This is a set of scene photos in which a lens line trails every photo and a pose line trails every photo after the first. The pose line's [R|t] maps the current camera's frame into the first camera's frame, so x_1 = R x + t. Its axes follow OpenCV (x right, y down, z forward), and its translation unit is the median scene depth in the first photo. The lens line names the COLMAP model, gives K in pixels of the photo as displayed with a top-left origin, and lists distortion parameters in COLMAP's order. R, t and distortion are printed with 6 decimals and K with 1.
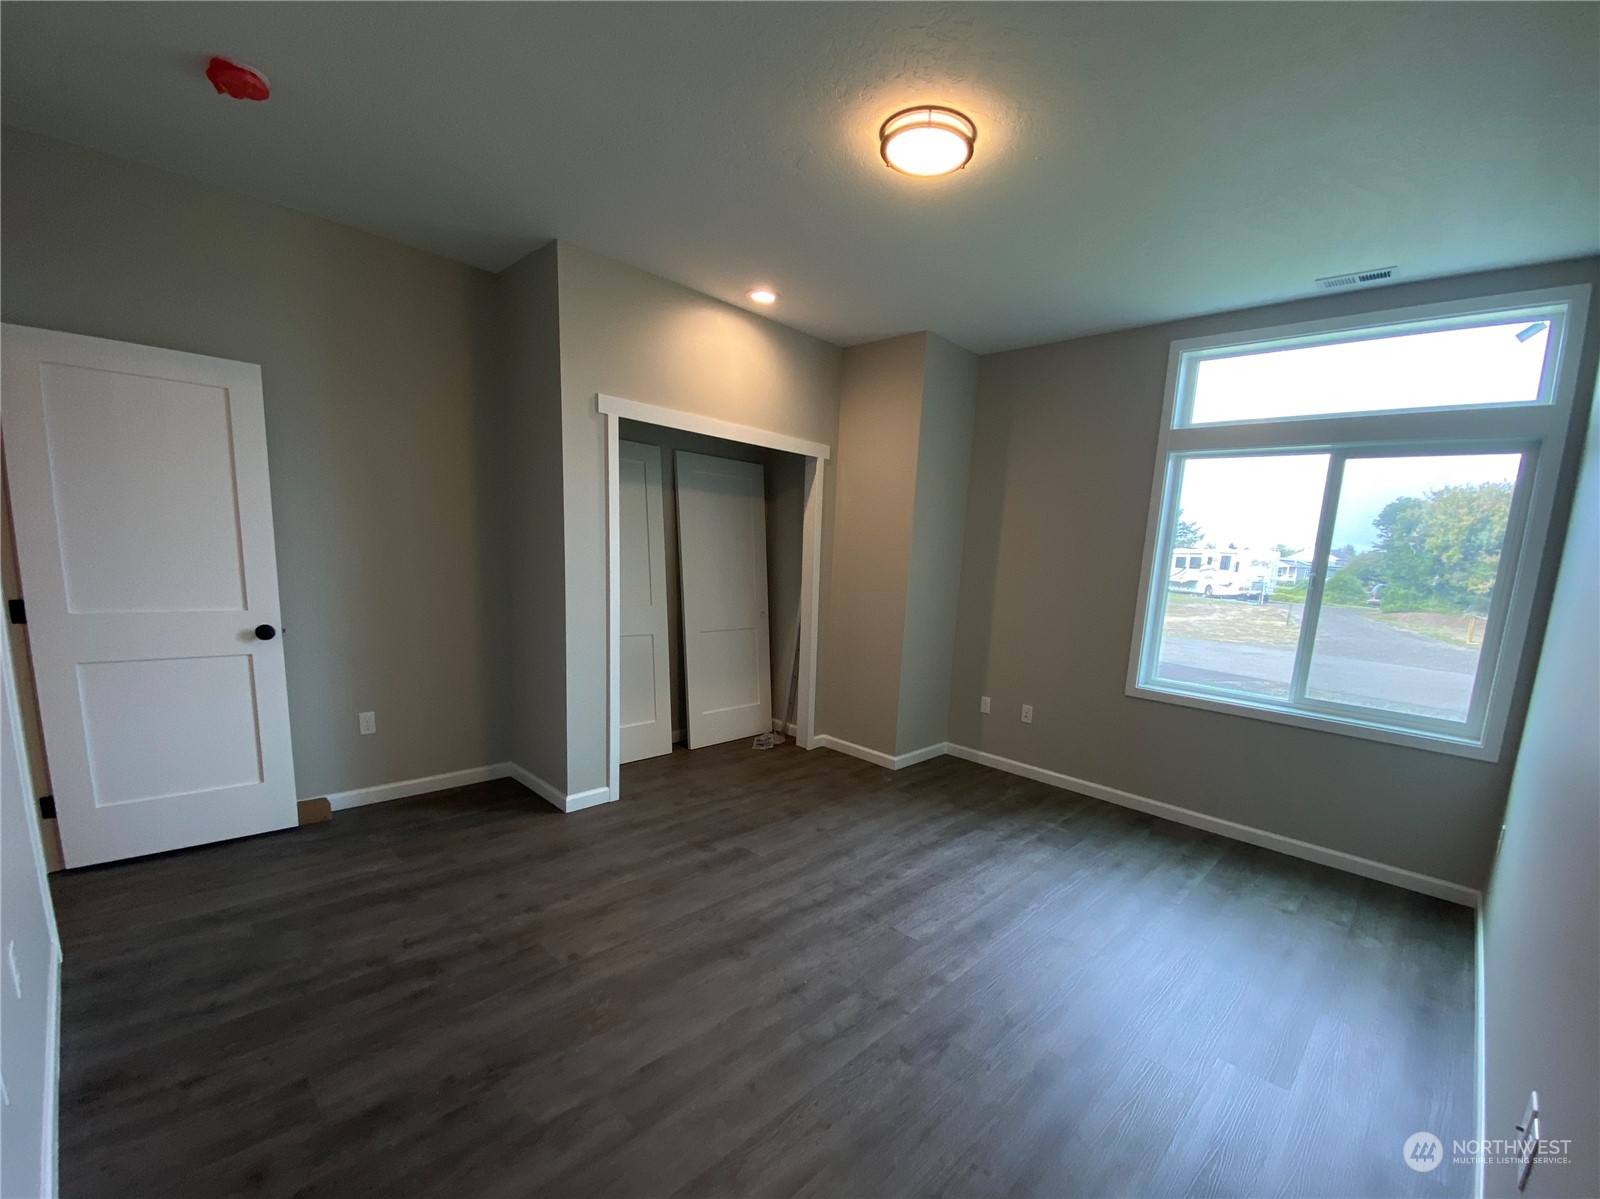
lens RADIAL K [[651.9, 0, 804.9], [0, 651.9, 666.1], [0, 0, 1]] dist [0.031269, -0.021702]
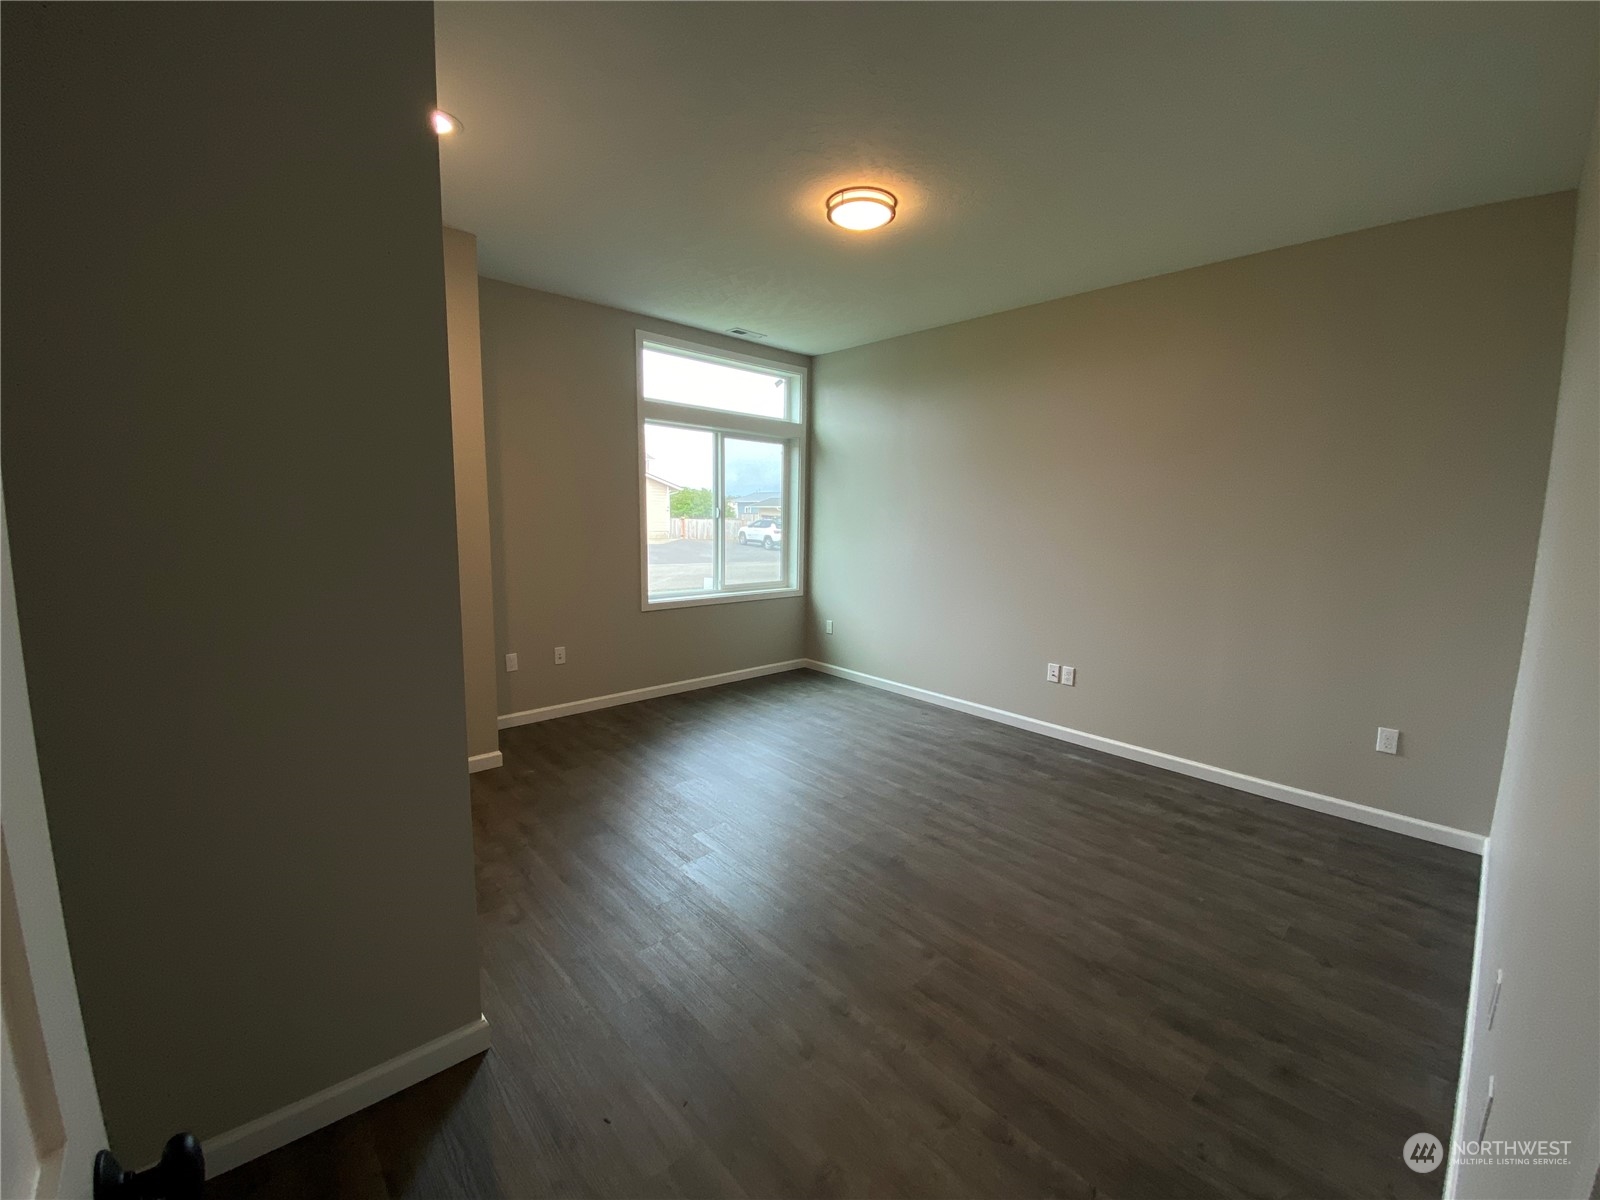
lens RADIAL K [[647.6, 0, 800.0], [0, 647.6, 600.0], [0, 0, 1]] dist [0.039022, -0.021550]
pose [[0.071856, -0.190305, 0.979092, -0.974919], [0.165669, 0.970271, 0.176432, -0.203989], [-0.983560, 0.149528, 0.101247, 0.829609]]
